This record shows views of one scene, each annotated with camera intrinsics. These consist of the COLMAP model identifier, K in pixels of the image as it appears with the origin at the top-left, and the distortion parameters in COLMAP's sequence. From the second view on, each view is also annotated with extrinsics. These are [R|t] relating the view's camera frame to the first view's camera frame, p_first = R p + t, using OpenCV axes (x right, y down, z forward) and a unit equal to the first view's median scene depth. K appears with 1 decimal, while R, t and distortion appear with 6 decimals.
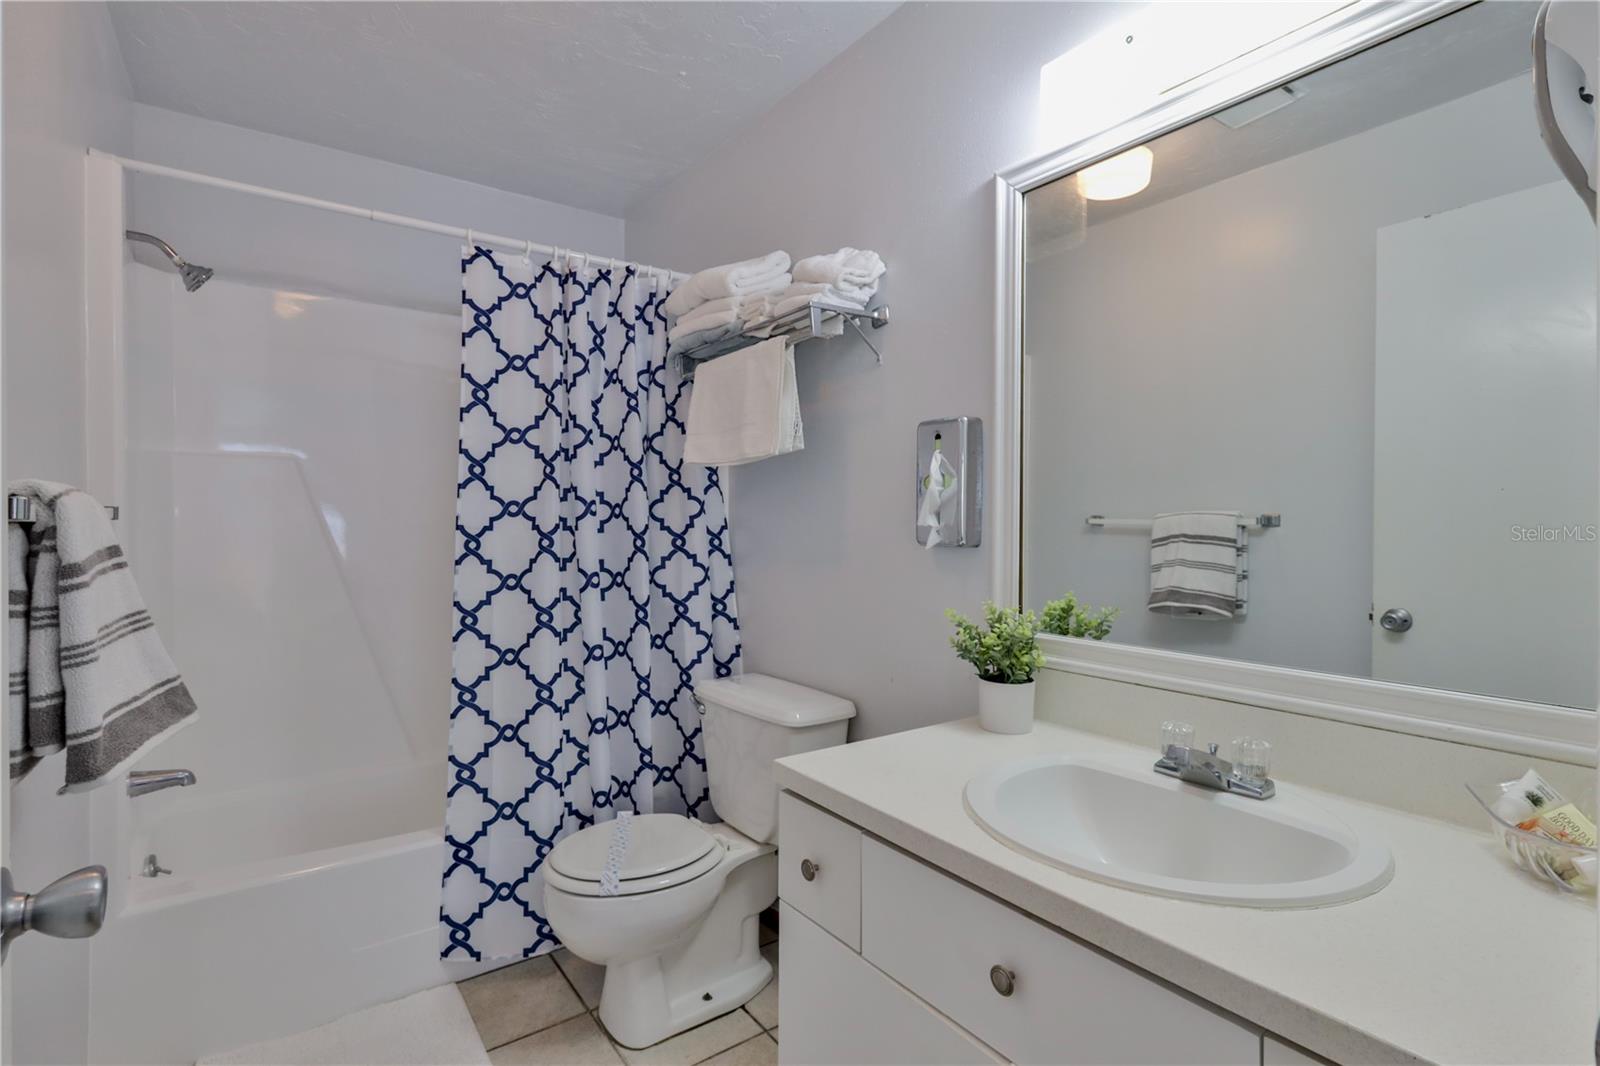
lens RADIAL K [[757.5, 0, 804.6], [0, 757.5, 528.1], [0, 0, 1]] dist [0.001404, 0.001093]
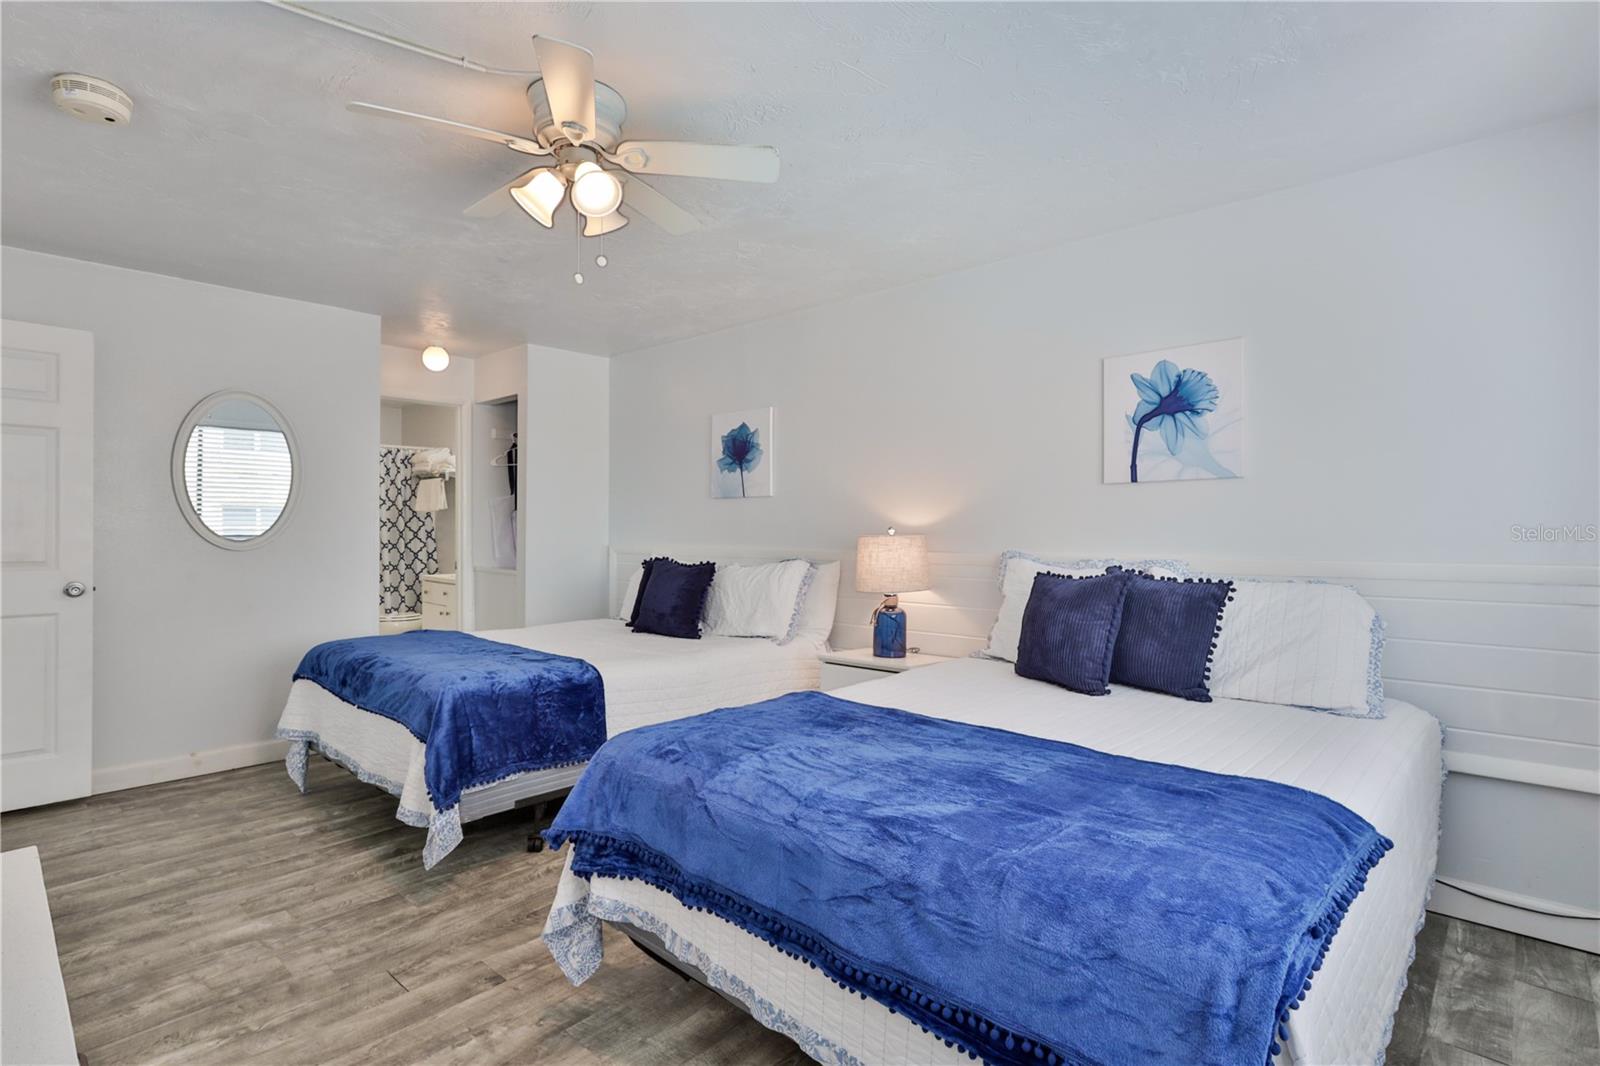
lens RADIAL K [[757.5, 0, 788.5], [0, 757.5, 532.4], [0, 0, 1]] dist [0.001404, 0.001093]
pose [[0.980852, 0.000359, 0.194754, 0.751028], [0.000551, 0.999989, -0.004618, 0.024760], [-0.194753, 0.004637, 0.980841, -2.425188]]
